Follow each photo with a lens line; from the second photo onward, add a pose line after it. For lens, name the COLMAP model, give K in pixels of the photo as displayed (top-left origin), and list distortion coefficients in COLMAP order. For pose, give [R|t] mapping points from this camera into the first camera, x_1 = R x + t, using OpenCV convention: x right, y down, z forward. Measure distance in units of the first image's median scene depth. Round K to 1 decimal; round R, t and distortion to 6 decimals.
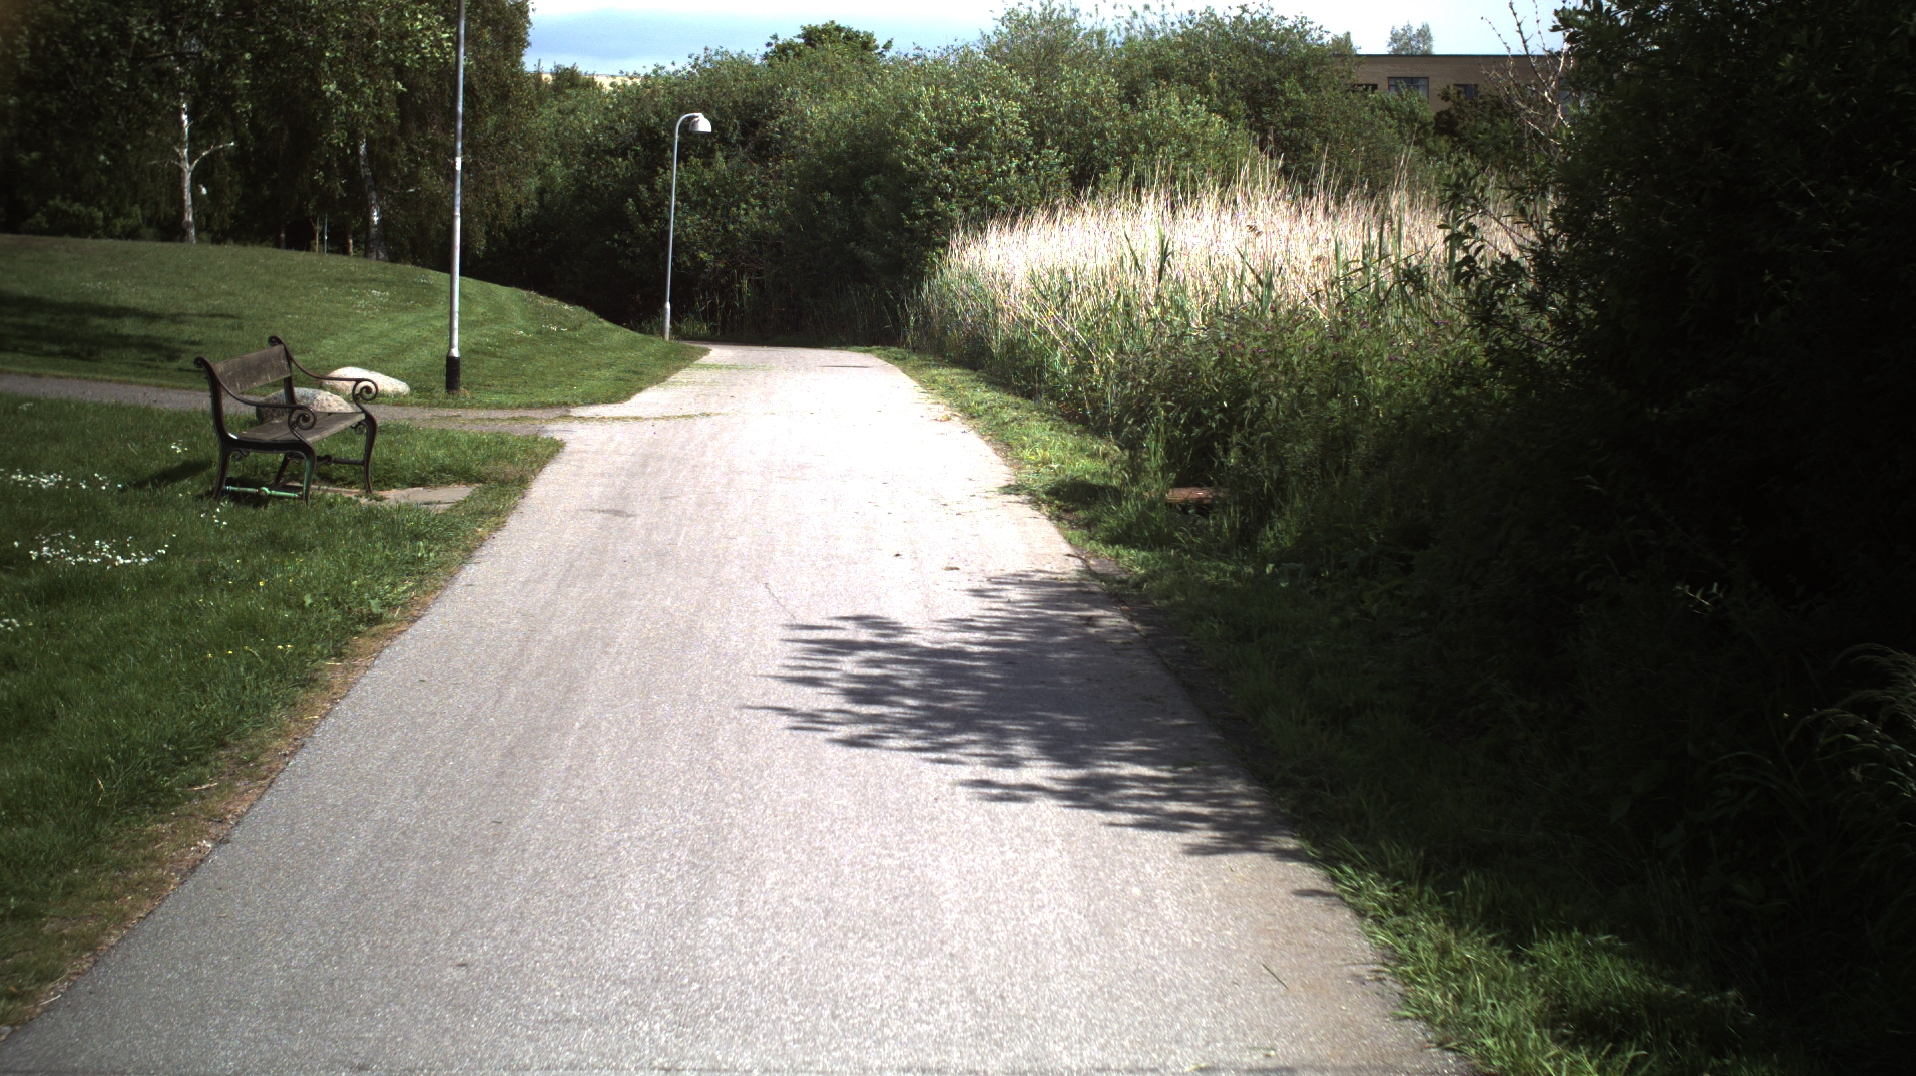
lens RADIAL K [[3376.0, 0, 959.9], [0, 3376.0, 537.7], [0, 0, 1]] dist [-0.273615, 0.041343]
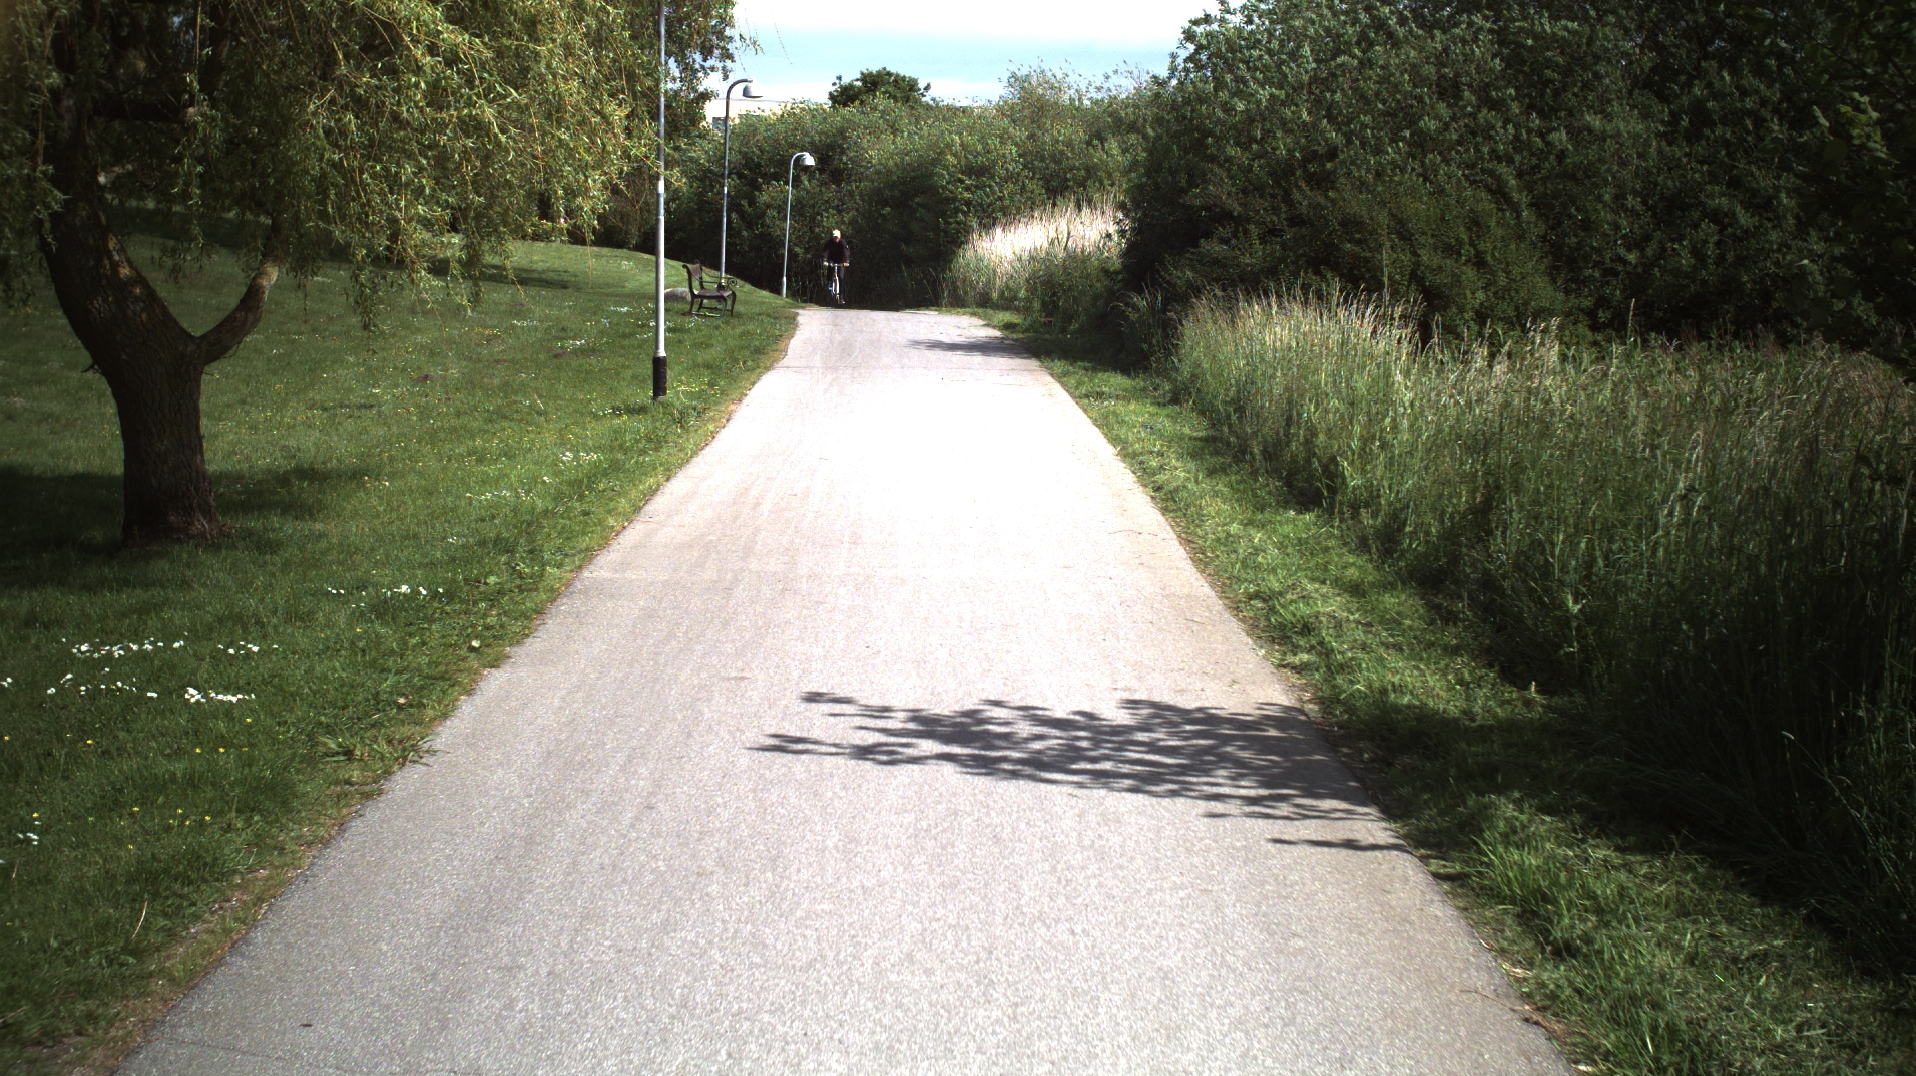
lens RADIAL K [[3920.5, 0, 956.9], [0, 3920.5, 538.8], [0, 0, 1]] dist [-0.270288, -0.058579]
pose [[0.999920, 0.007382, -0.010263, 0.018269], [-0.007555, 0.999827, -0.016977, 0.140627], [0.010135, 0.017053, 0.999803, -1.384143]]
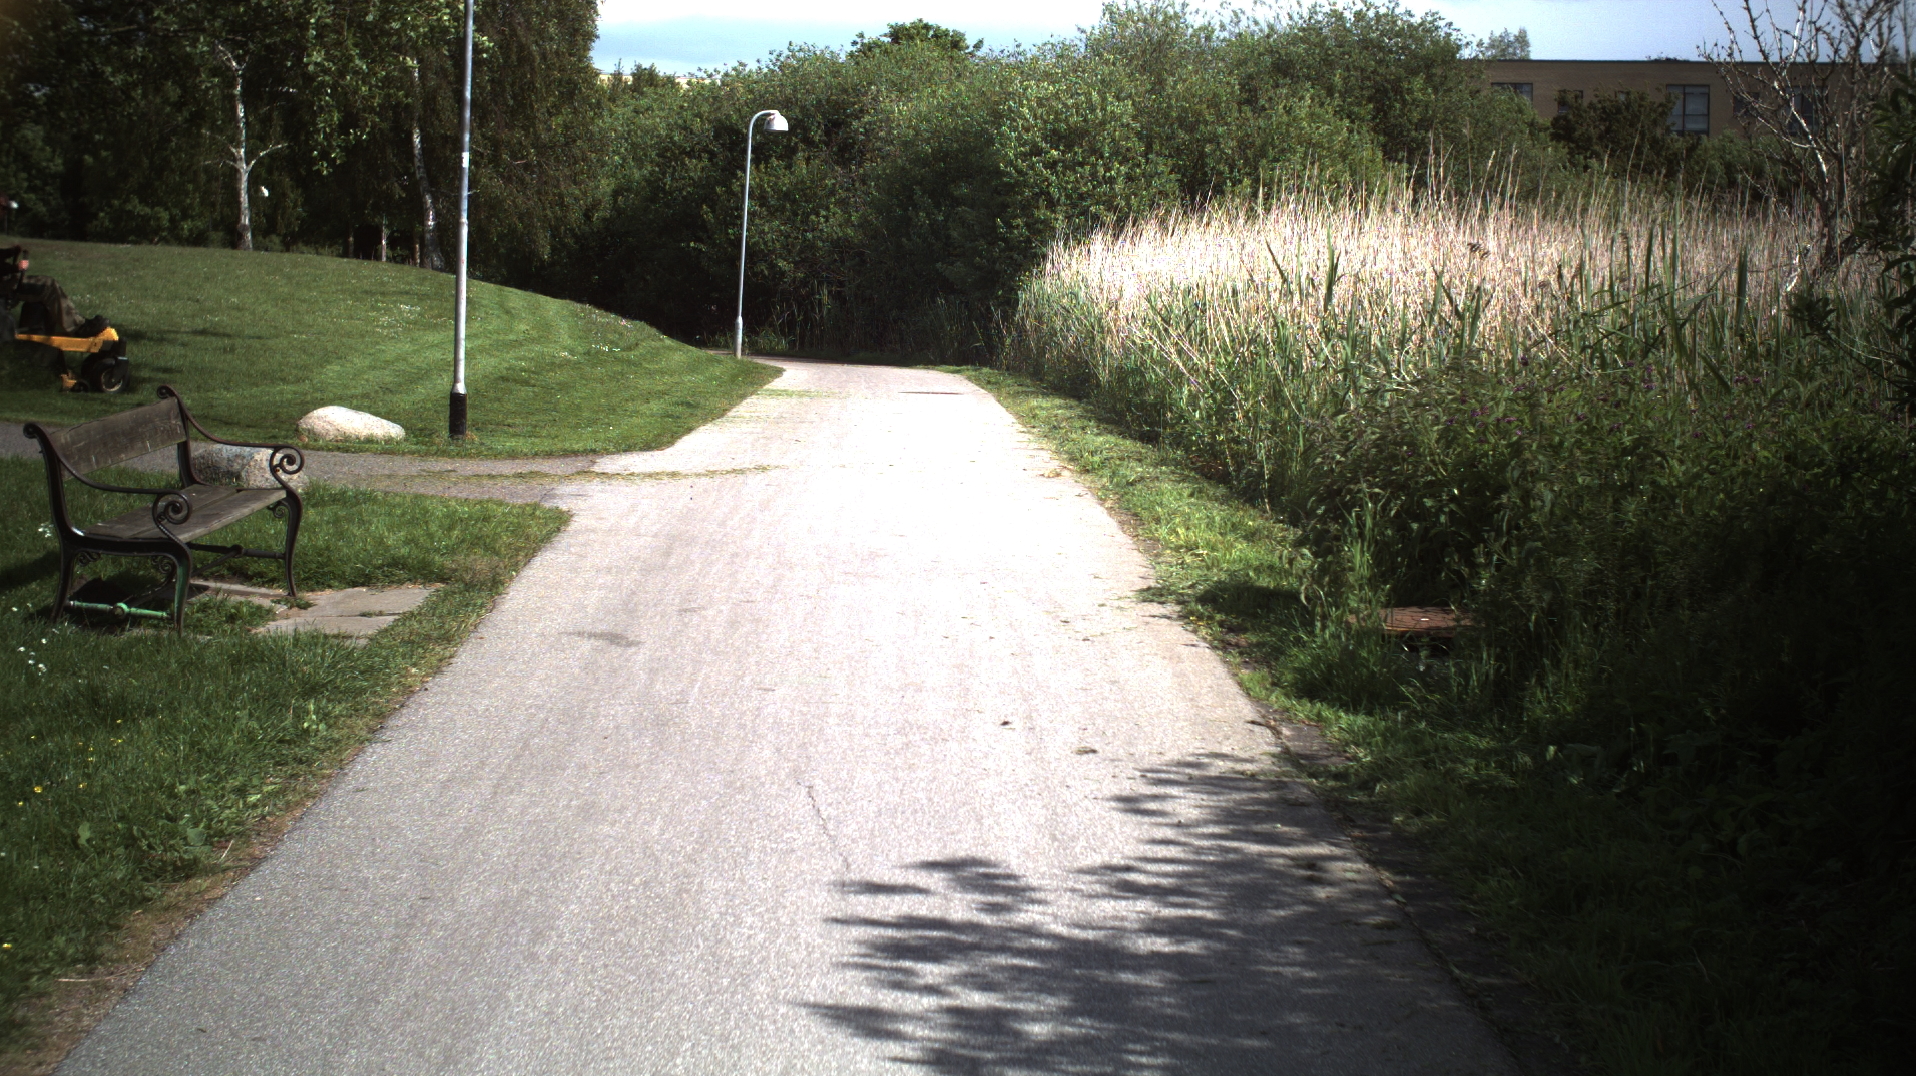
lens RADIAL K [[3292.0, 0, 960.8], [0, 3292.0, 539.8], [0, 0, 1]] dist [-0.255645, -0.014622]
pose [[0.999661, 0.007103, -0.025038, -0.006670], [-0.007072, 0.999974, 0.001307, -0.019757], [0.025047, -0.001130, 0.999686, 0.196256]]
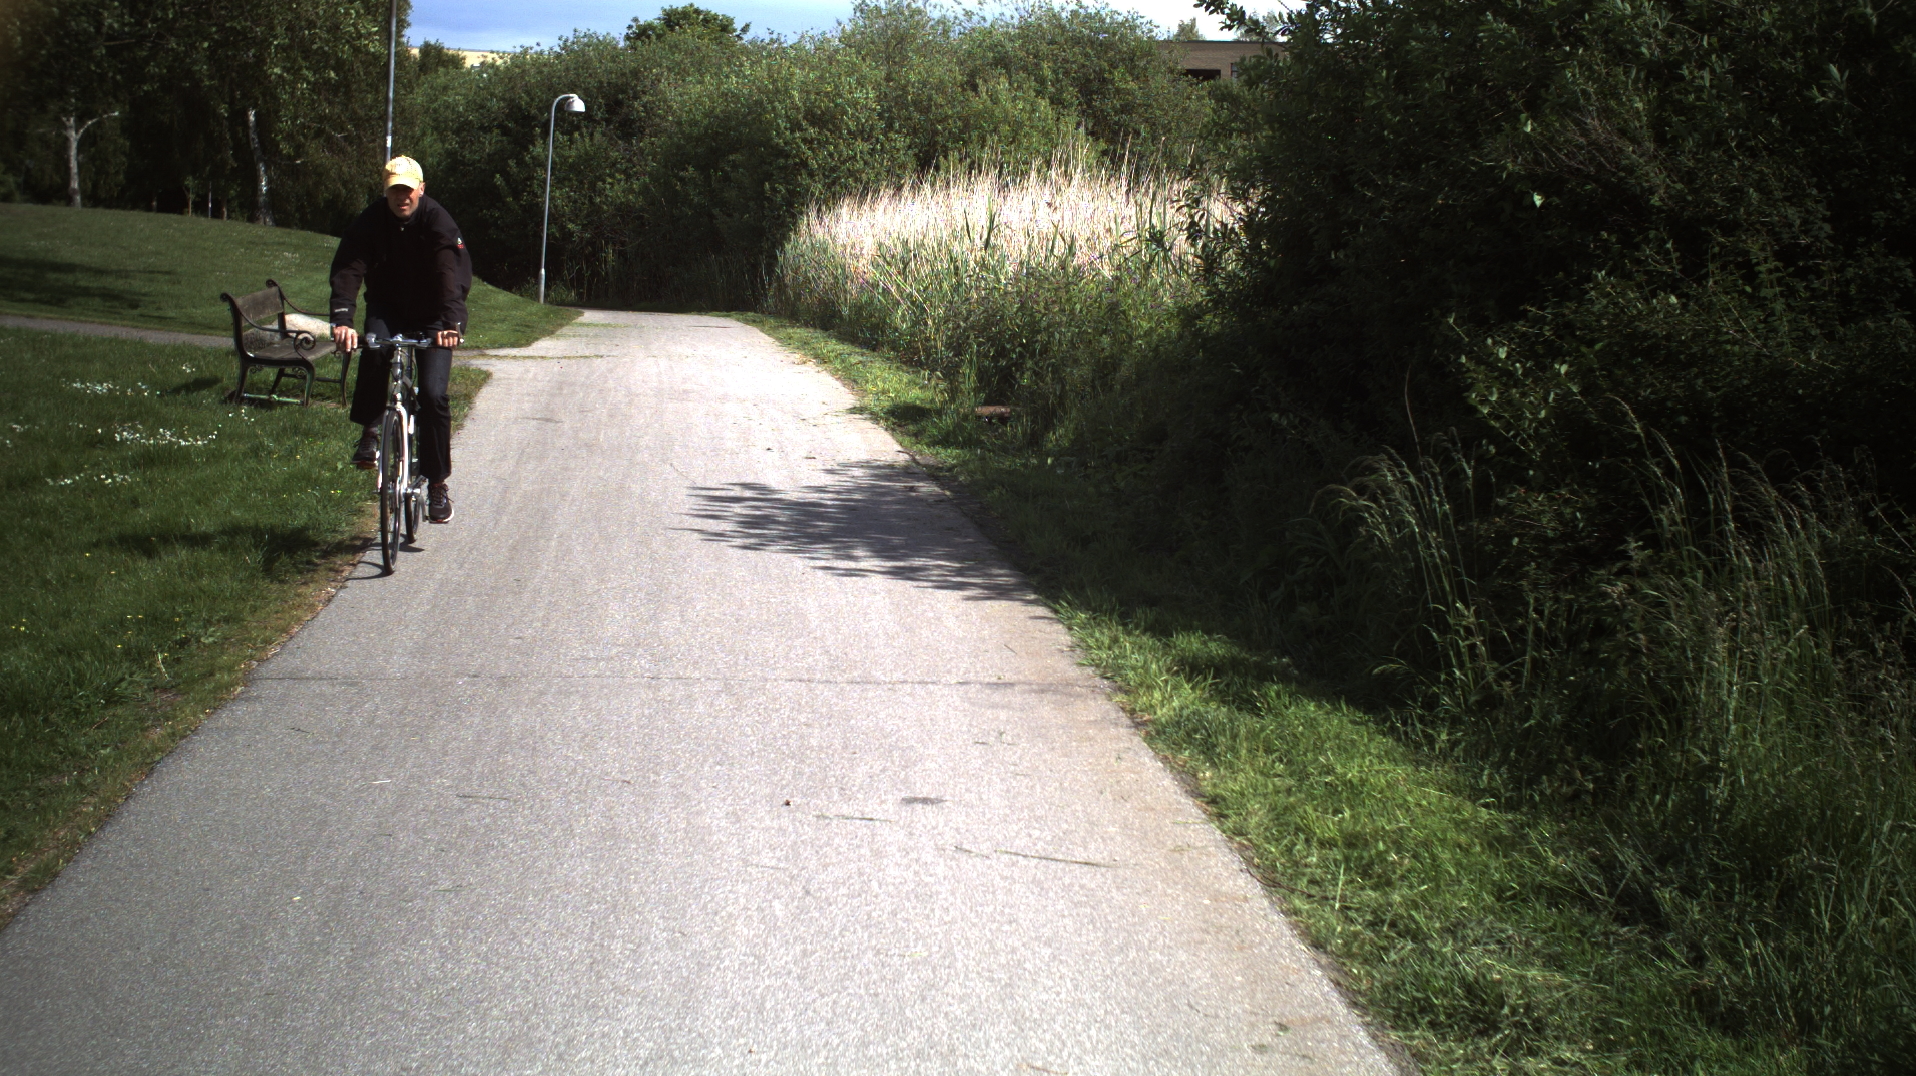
lens RADIAL K [[3453.2, 0, 958.5], [0, 3453.2, 535.7], [0, 0, 1]] dist [-0.255333, -0.067128]
pose [[0.998964, 0.010303, 0.044324, -0.002277], [-0.010462, 0.999940, 0.003357, 0.020090], [-0.044287, -0.003817, 0.999012, -0.204422]]
